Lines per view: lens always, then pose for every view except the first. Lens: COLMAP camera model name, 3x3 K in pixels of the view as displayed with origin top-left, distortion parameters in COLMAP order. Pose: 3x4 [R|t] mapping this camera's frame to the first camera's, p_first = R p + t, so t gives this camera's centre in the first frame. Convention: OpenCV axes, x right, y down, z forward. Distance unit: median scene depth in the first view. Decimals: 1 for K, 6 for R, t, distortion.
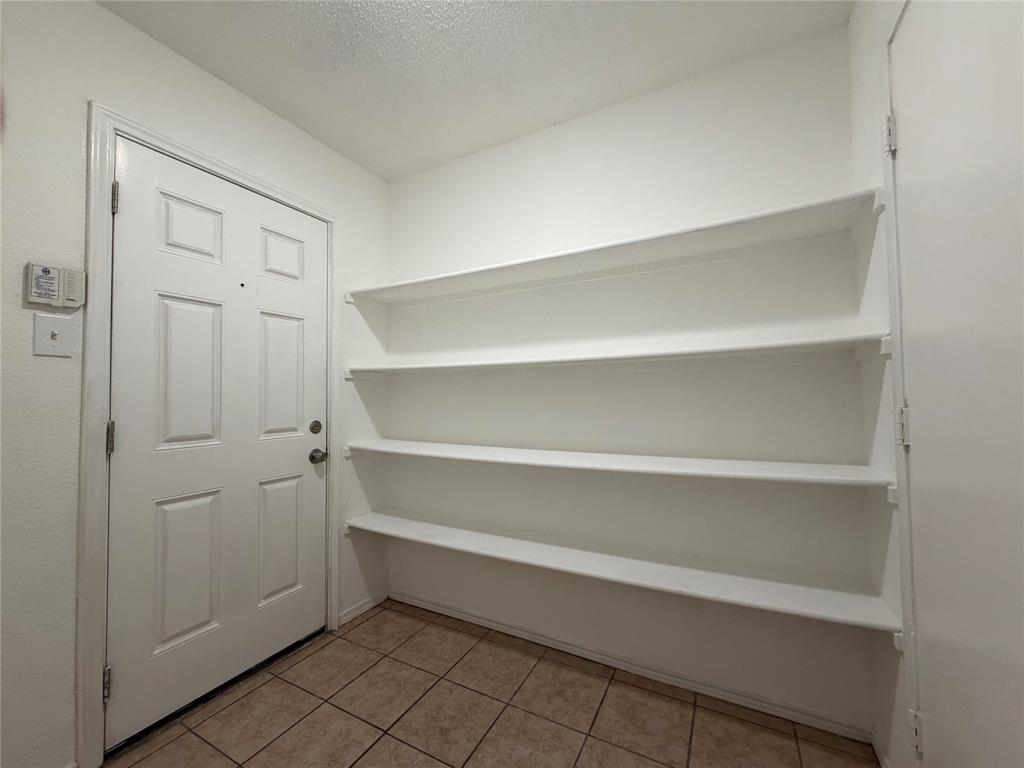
lens RADIAL K [[410.9, 0, 510.6], [0, 410.9, 385.0], [0, 0, 1]] dist [0.000532, -0.000131]
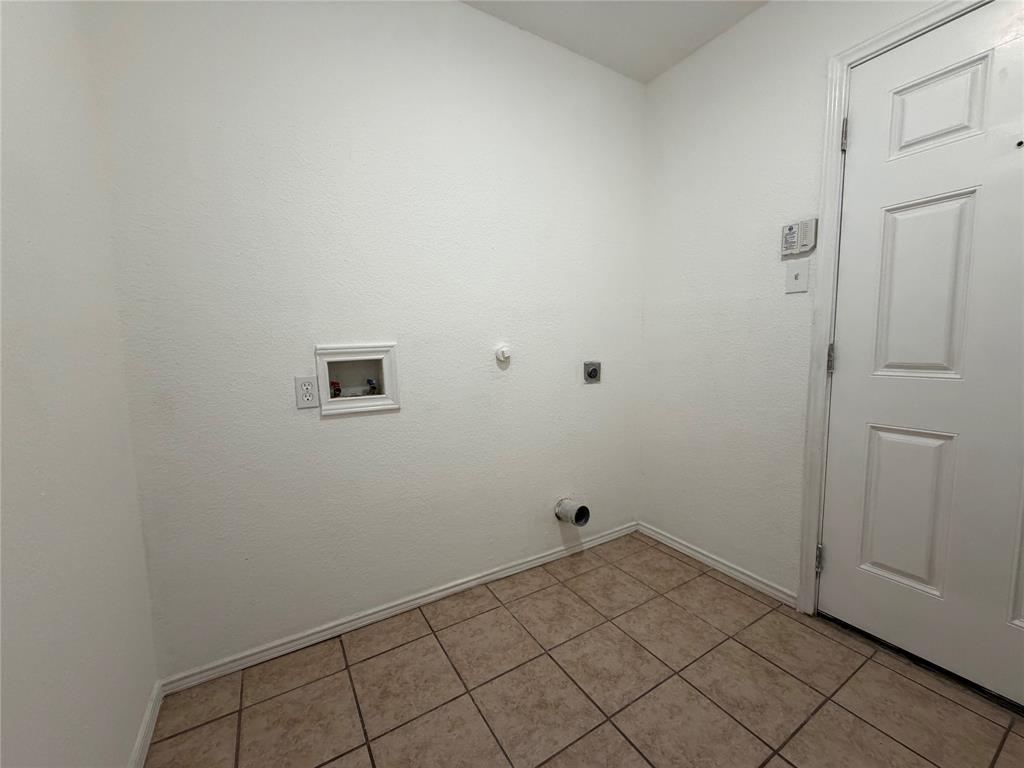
lens RADIAL K [[410.9, 0, 510.7], [0, 410.9, 383.8], [0, 0, 1]] dist [0.000532, -0.000131]
pose [[-0.509993, 0.104857, -0.853763, 0.434830], [0.046763, 0.994454, 0.094202, 0.046000], [0.858906, 0.008118, -0.512068, 0.752271]]
